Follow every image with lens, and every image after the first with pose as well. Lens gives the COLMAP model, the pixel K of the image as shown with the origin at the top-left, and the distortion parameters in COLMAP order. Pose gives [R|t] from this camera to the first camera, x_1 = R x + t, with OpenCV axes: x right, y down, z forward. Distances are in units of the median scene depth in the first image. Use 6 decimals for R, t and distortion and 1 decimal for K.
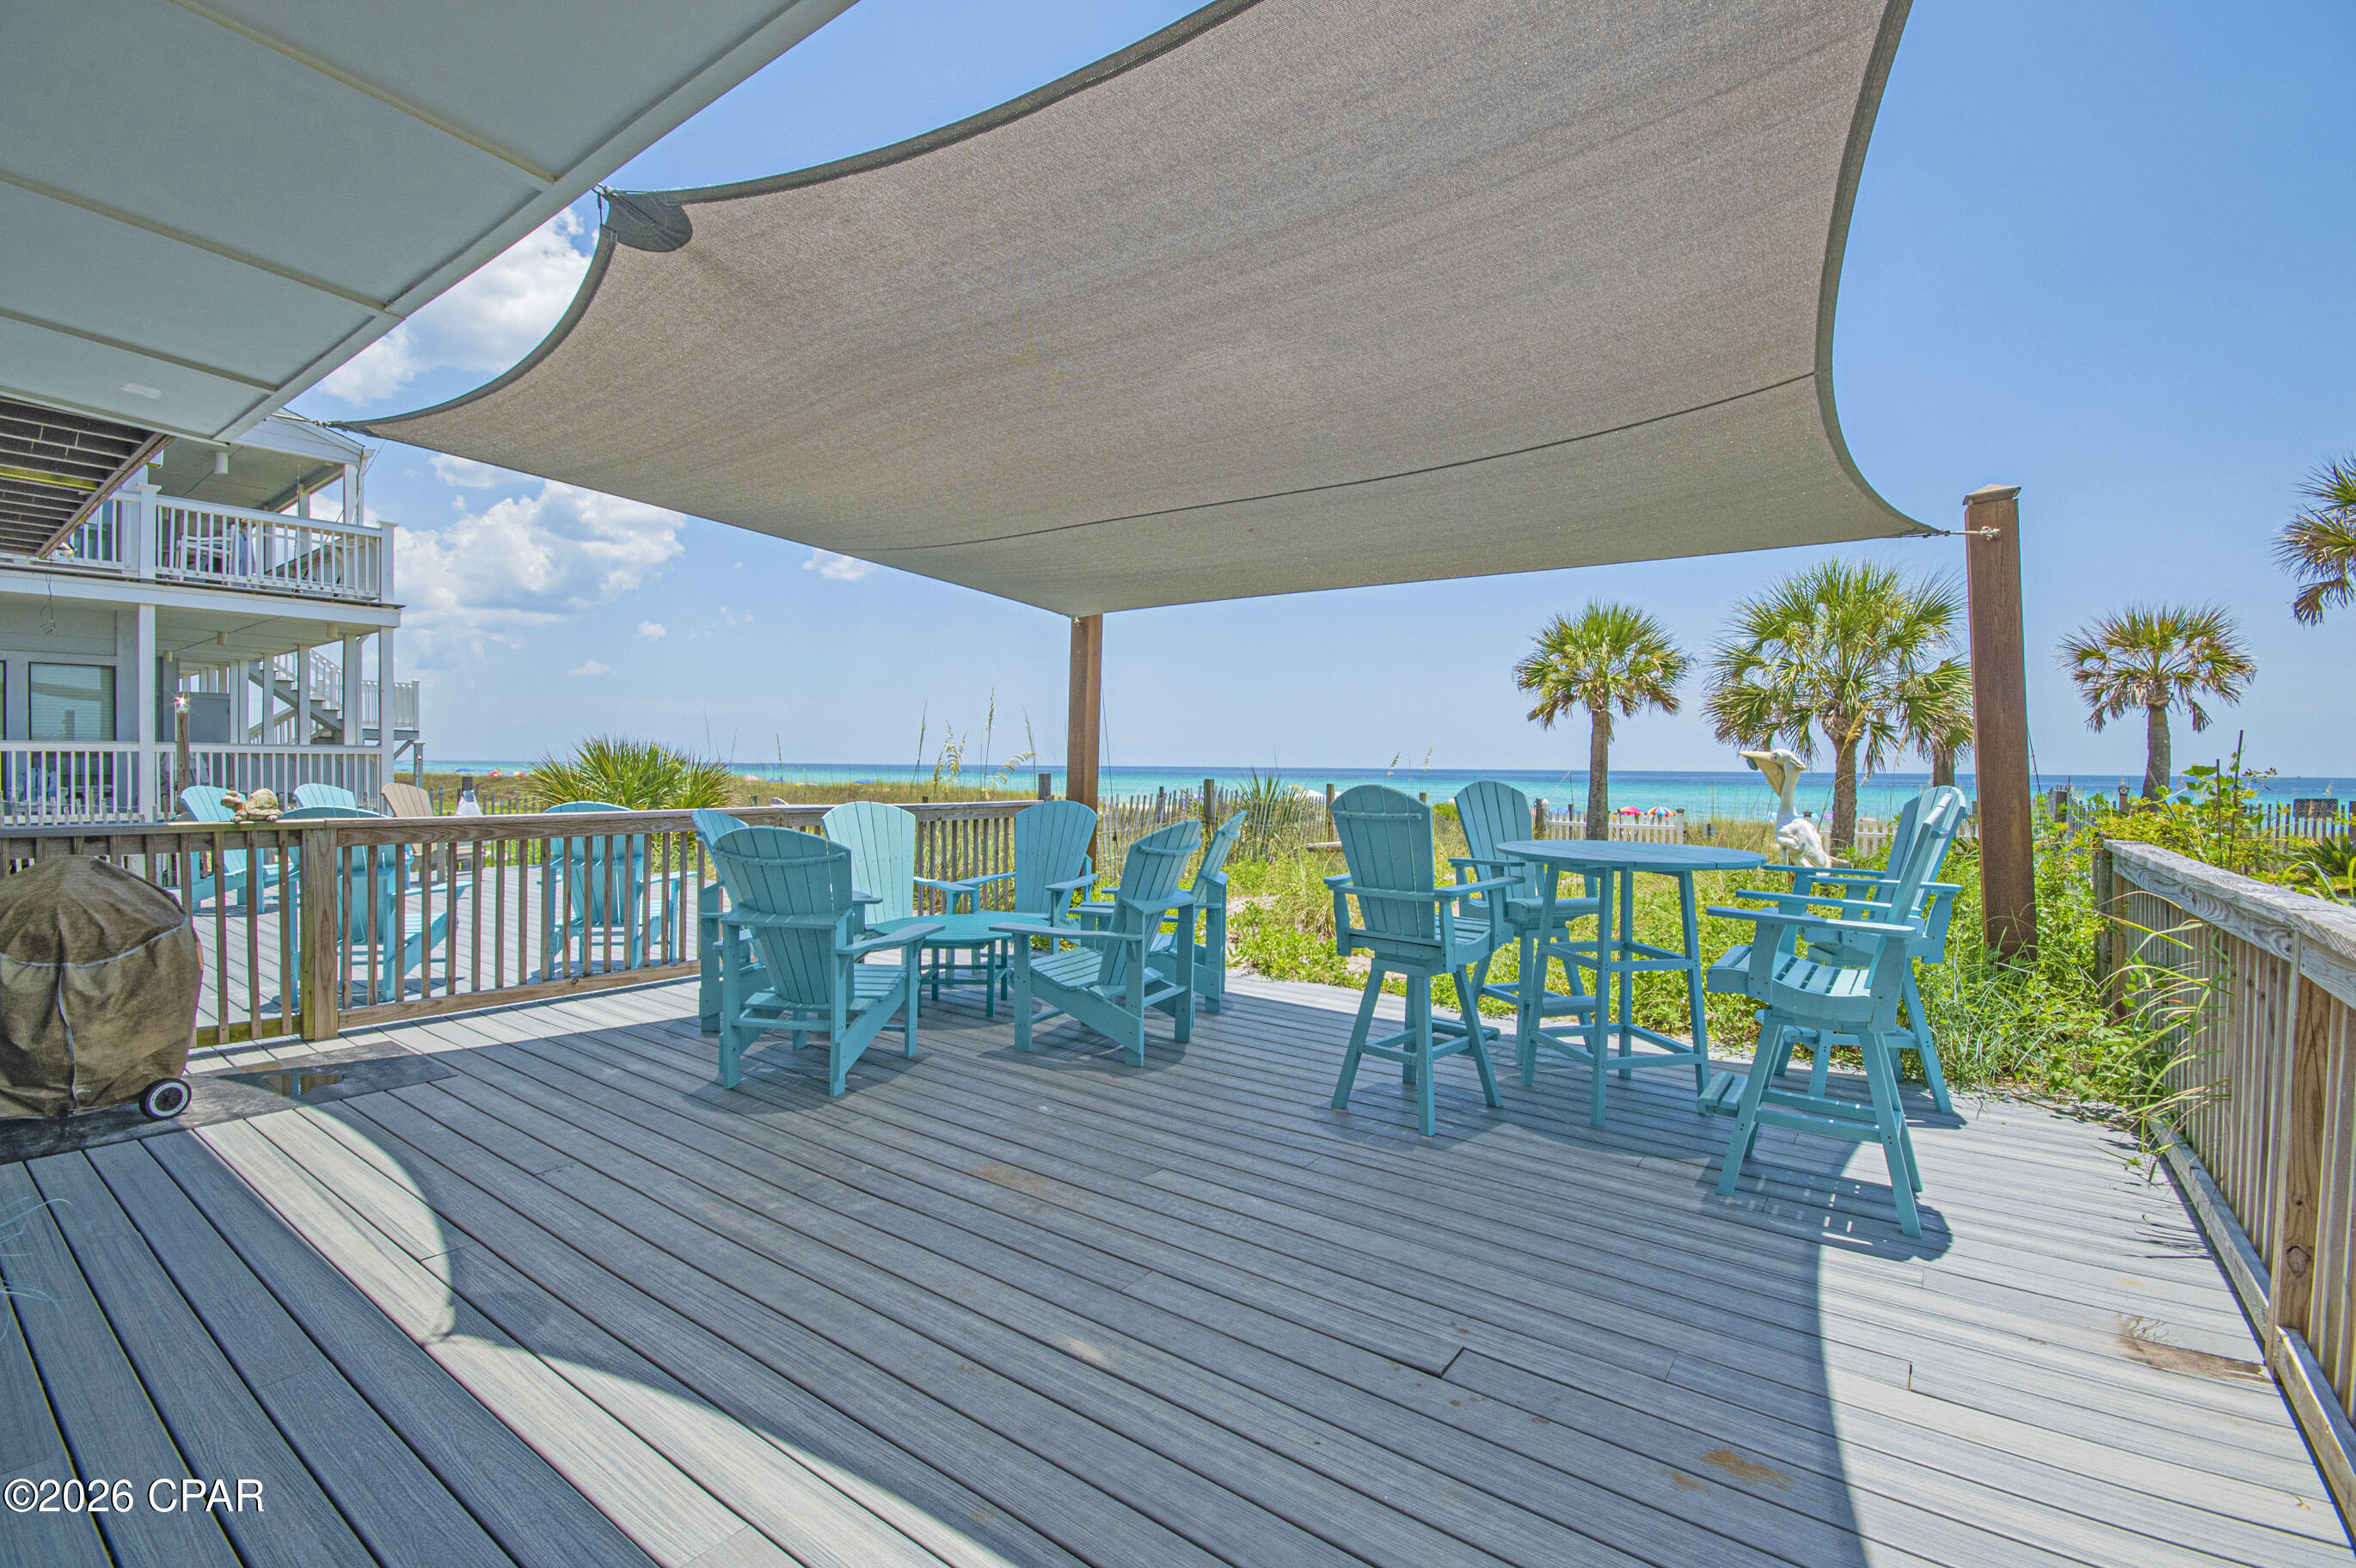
lens RADIAL K [[1044.1, 0, 1205.2], [0, 1044.1, 778.8], [0, 0, 1]] dist [0.010248, -0.009285]
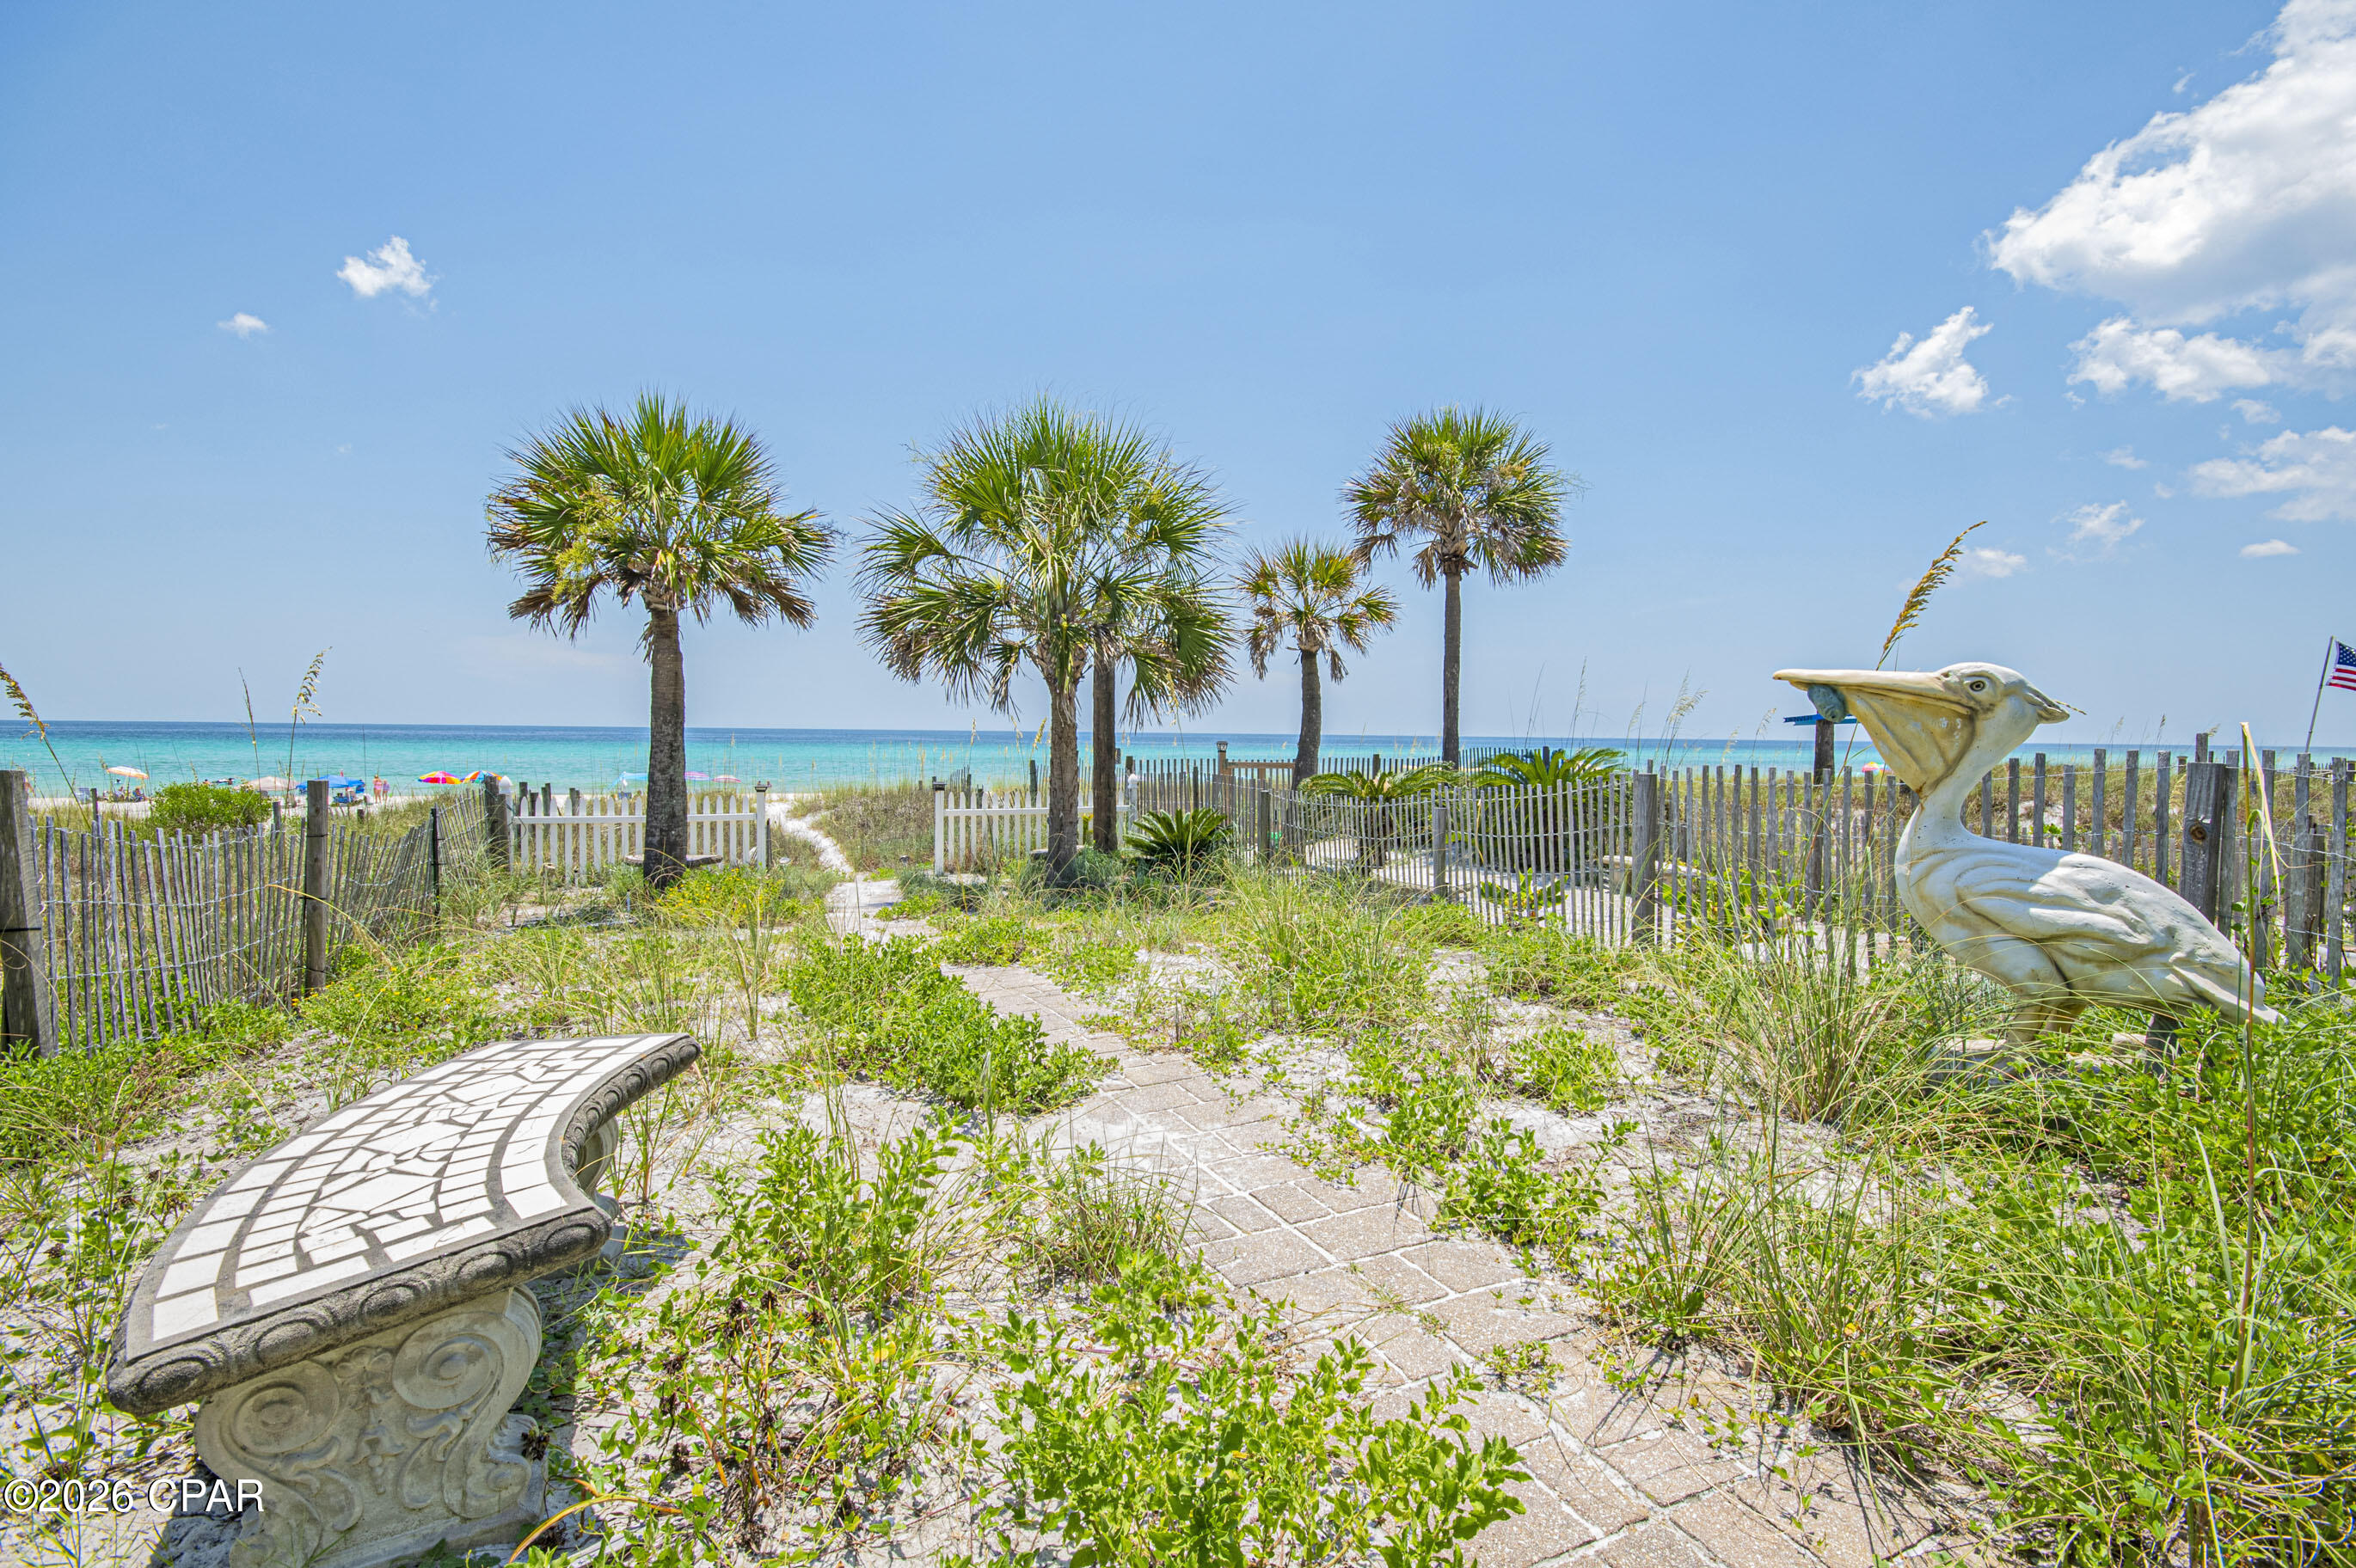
lens RADIAL K [[1109.4, 0, 1222.4], [0, 1109.4, 753.0], [0, 0, 1]] dist [0.000138, 0.001168]
pose [[0.509452, -0.020386, 0.860258, 0.148727], [0.002356, 0.999749, 0.022297, -0.013821], [-0.860496, -0.009333, 0.509372, 2.052243]]
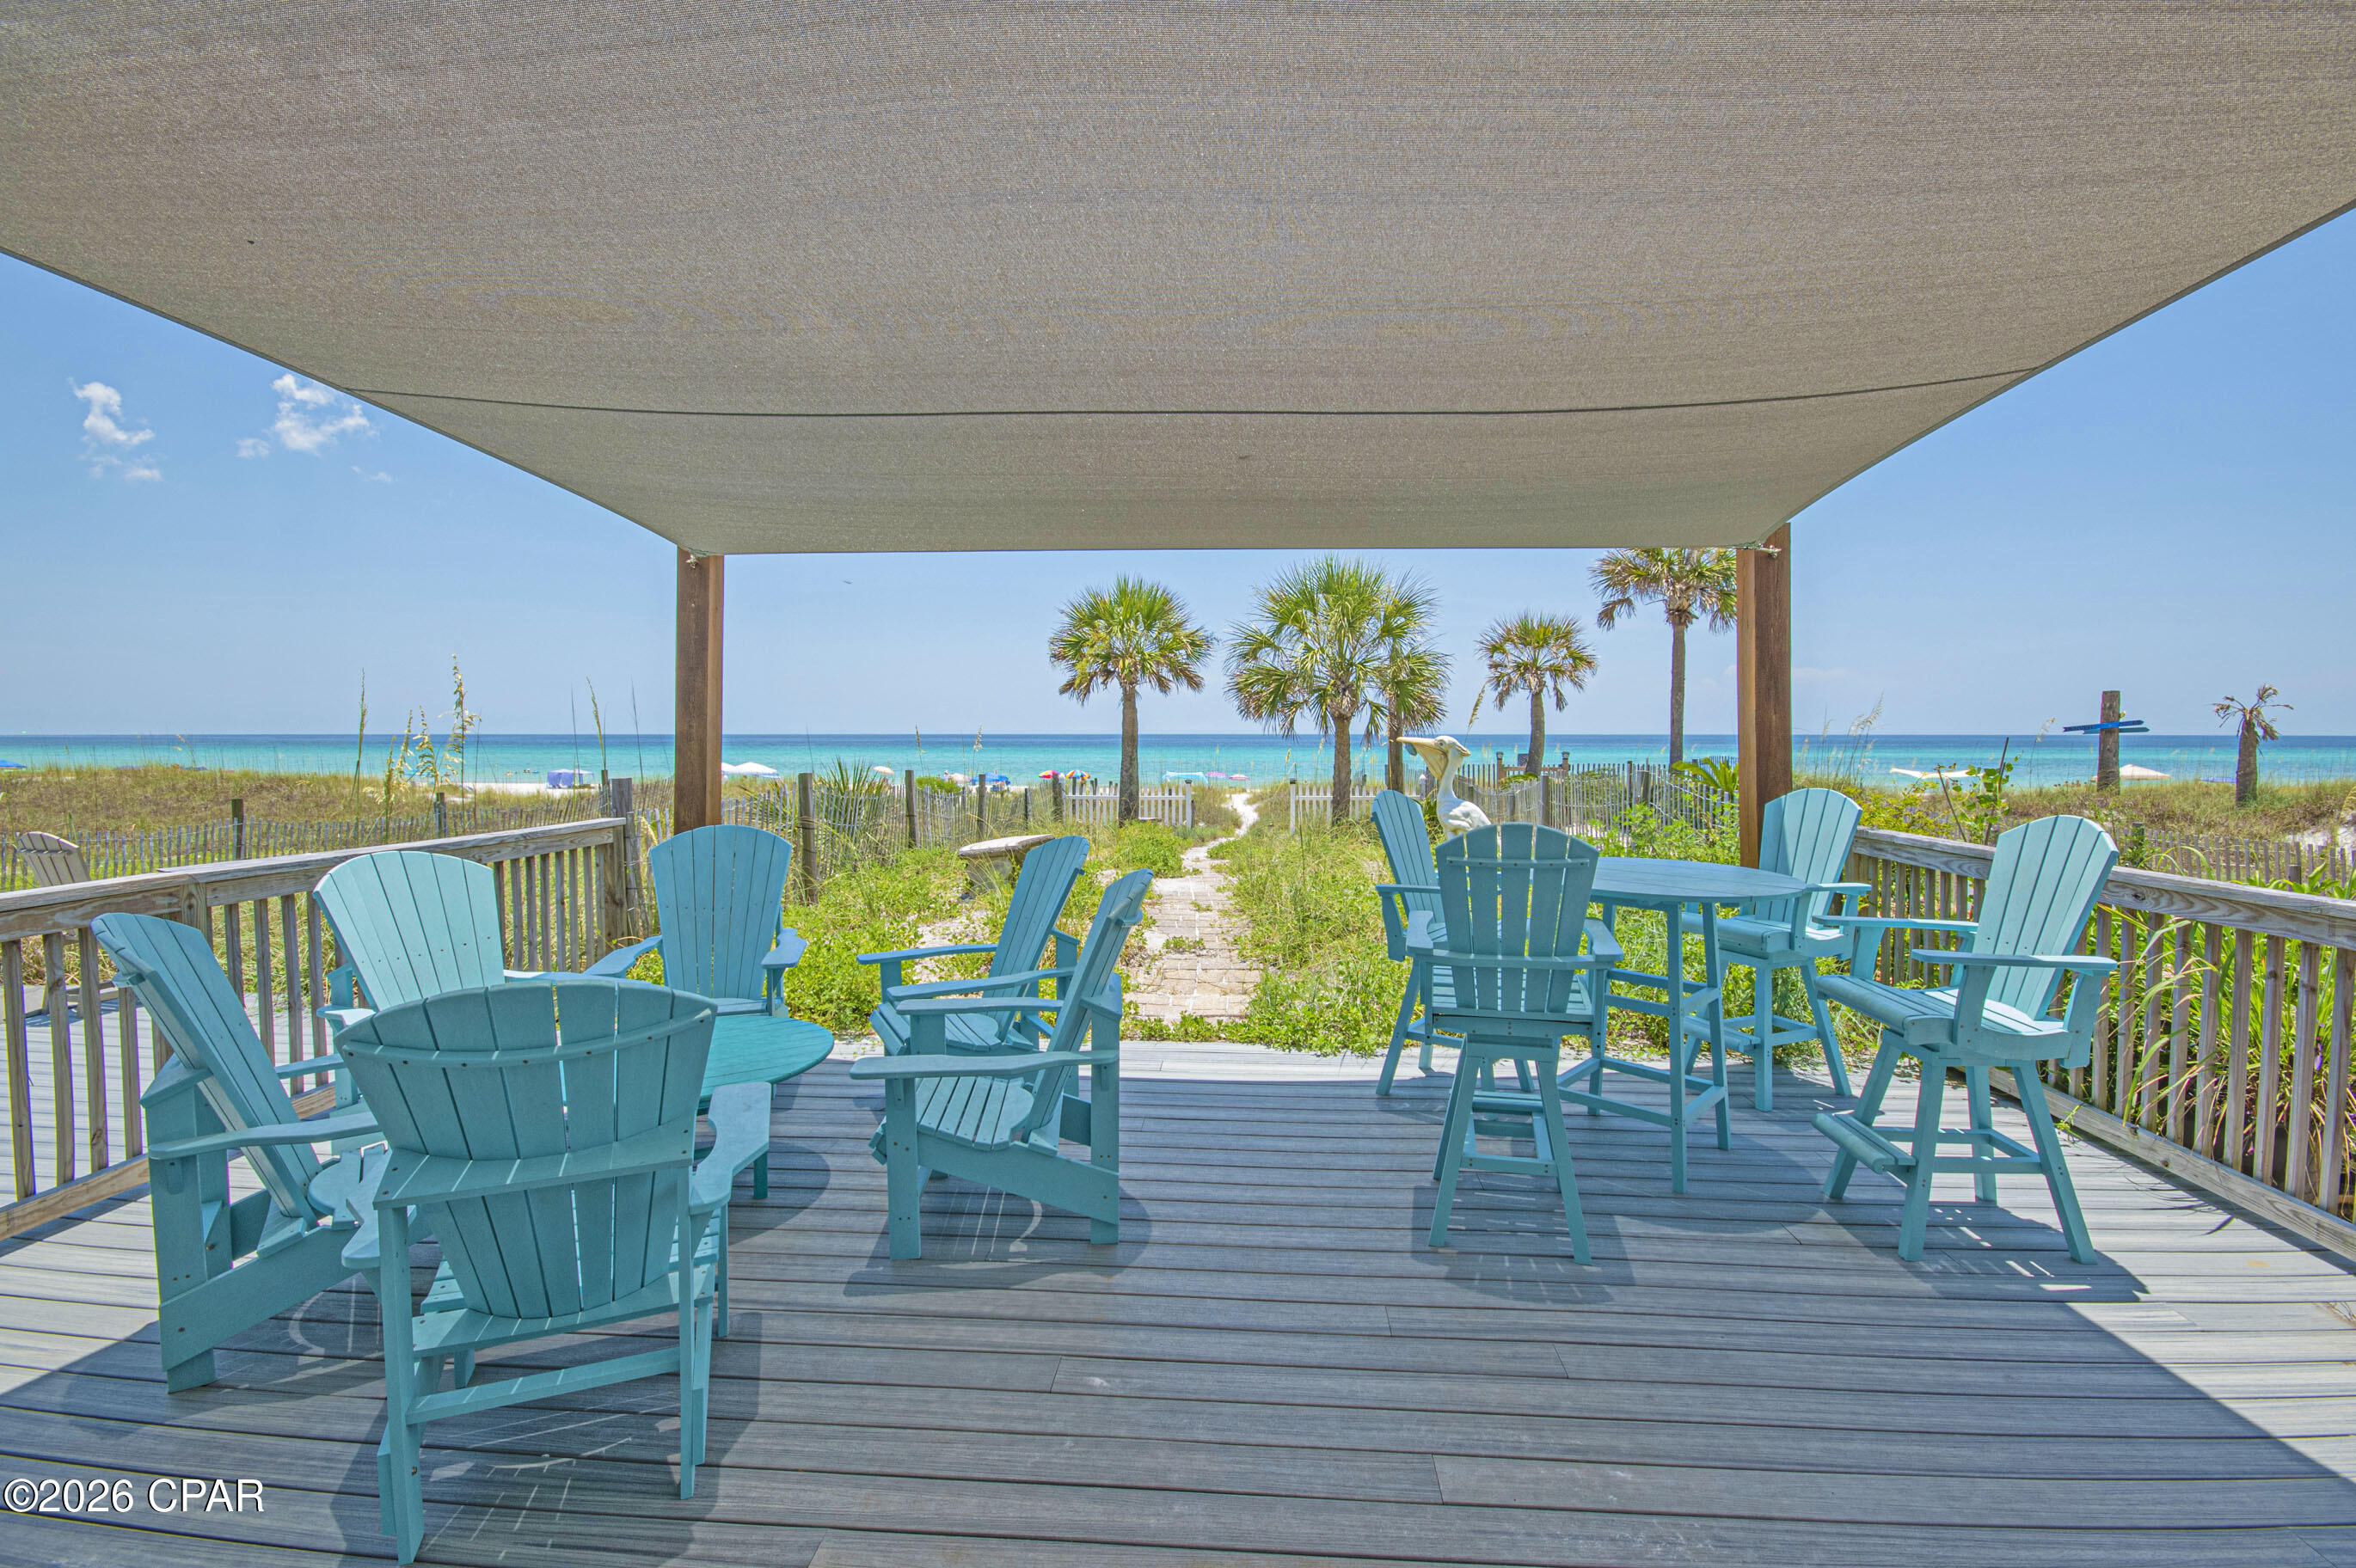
lens RADIAL K [[1044.1, 0, 1214.8], [0, 1044.1, 724.8], [0, 0, 1]] dist [0.010248, -0.009285]
pose [[0.841235, -0.002904, 0.540662, -0.437584], [0.011383, 0.999859, -0.012341, -0.060172], [-0.540550, 0.016536, 0.841149, 0.457678]]
